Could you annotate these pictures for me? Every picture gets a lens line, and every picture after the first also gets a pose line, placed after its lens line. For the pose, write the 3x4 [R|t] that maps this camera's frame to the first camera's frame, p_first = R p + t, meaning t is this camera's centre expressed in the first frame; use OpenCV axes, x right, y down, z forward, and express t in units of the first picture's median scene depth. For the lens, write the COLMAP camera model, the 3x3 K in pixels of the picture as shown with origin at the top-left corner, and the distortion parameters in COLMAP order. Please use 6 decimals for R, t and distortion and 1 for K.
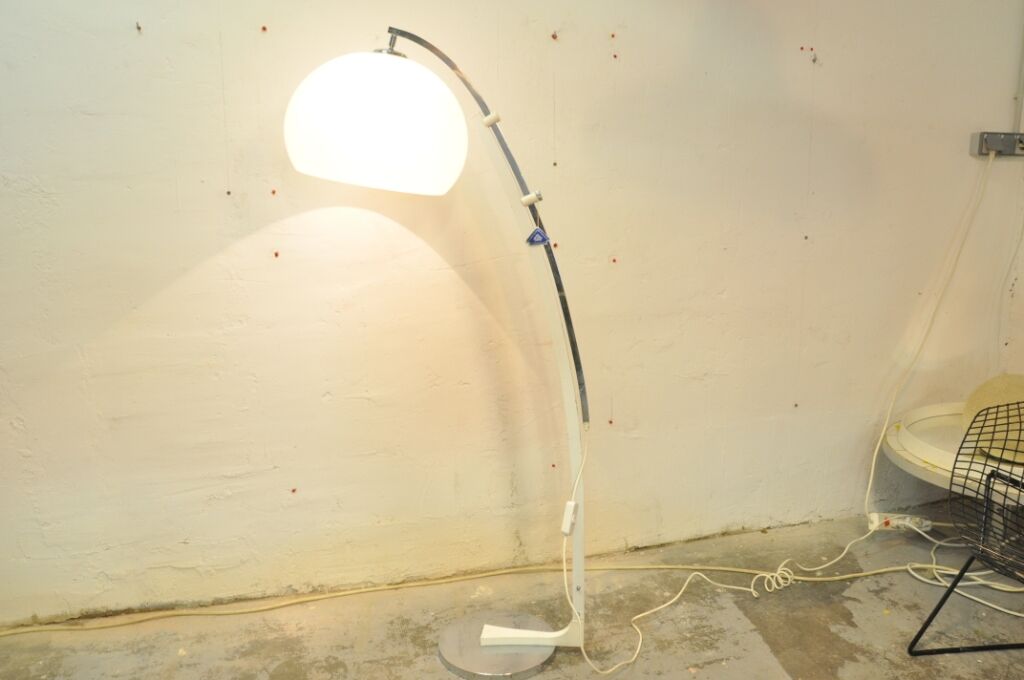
lens RADIAL K [[812.5, 0, 518.9], [0, 812.5, 352.6], [0, 0, 1]] dist [-0.156963, 0.118676]
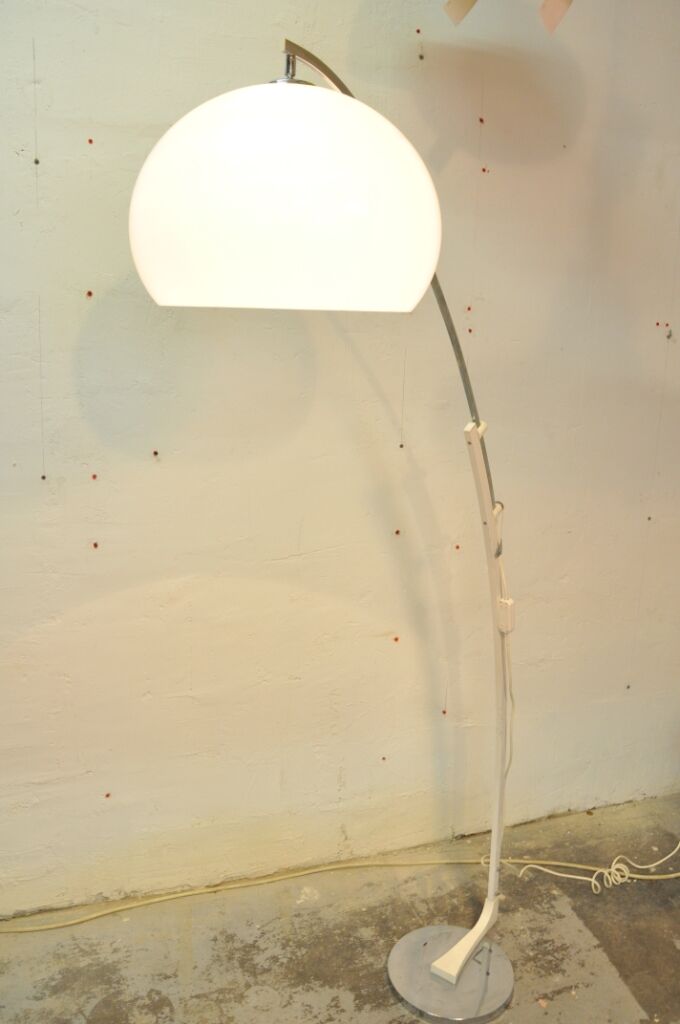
lens RADIAL K [[812.5, 0, 340.6], [0, 812.5, 524.0], [0, 0, 1]] dist [-0.156963, 0.118676]
pose [[0.996405, 0.026298, 0.080536, -0.098566], [-0.026944, 0.999613, 0.006939, -0.152286], [-0.080323, -0.009084, 0.996728, 0.083256]]
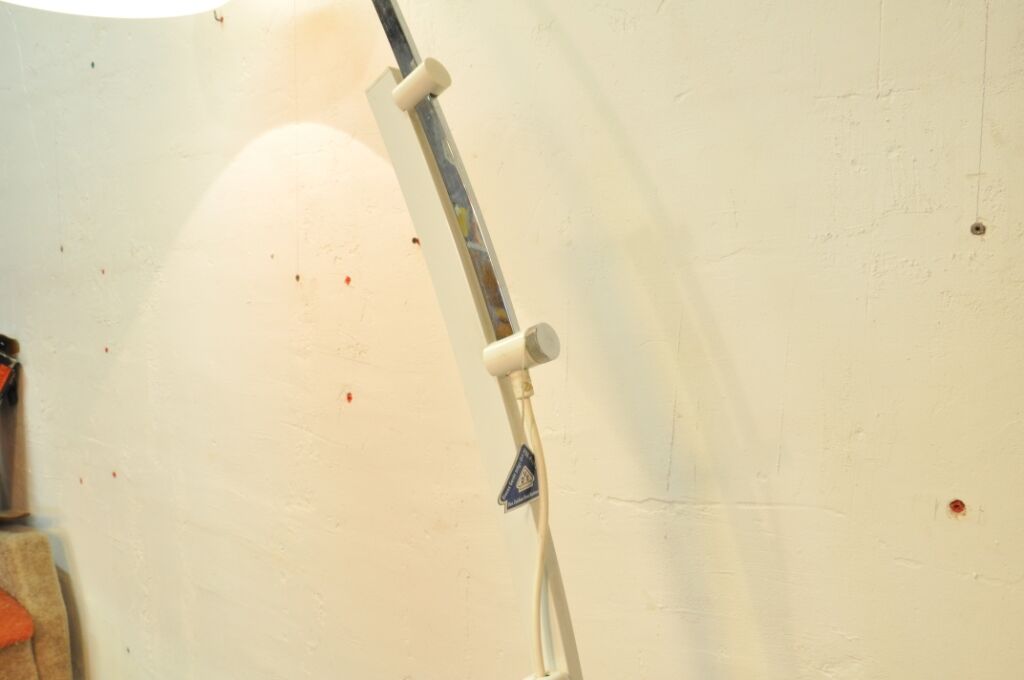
lens RADIAL K [[812.5, 0, 512.6], [0, 812.5, 346.1], [0, 0, 1]] dist [-0.156963, 0.118676]
pose [[0.585571, 0.108533, -0.803323, 0.177172], [-0.174077, 0.984713, 0.006149, -0.169687], [0.791710, 0.136239, 0.595512, 0.725997]]
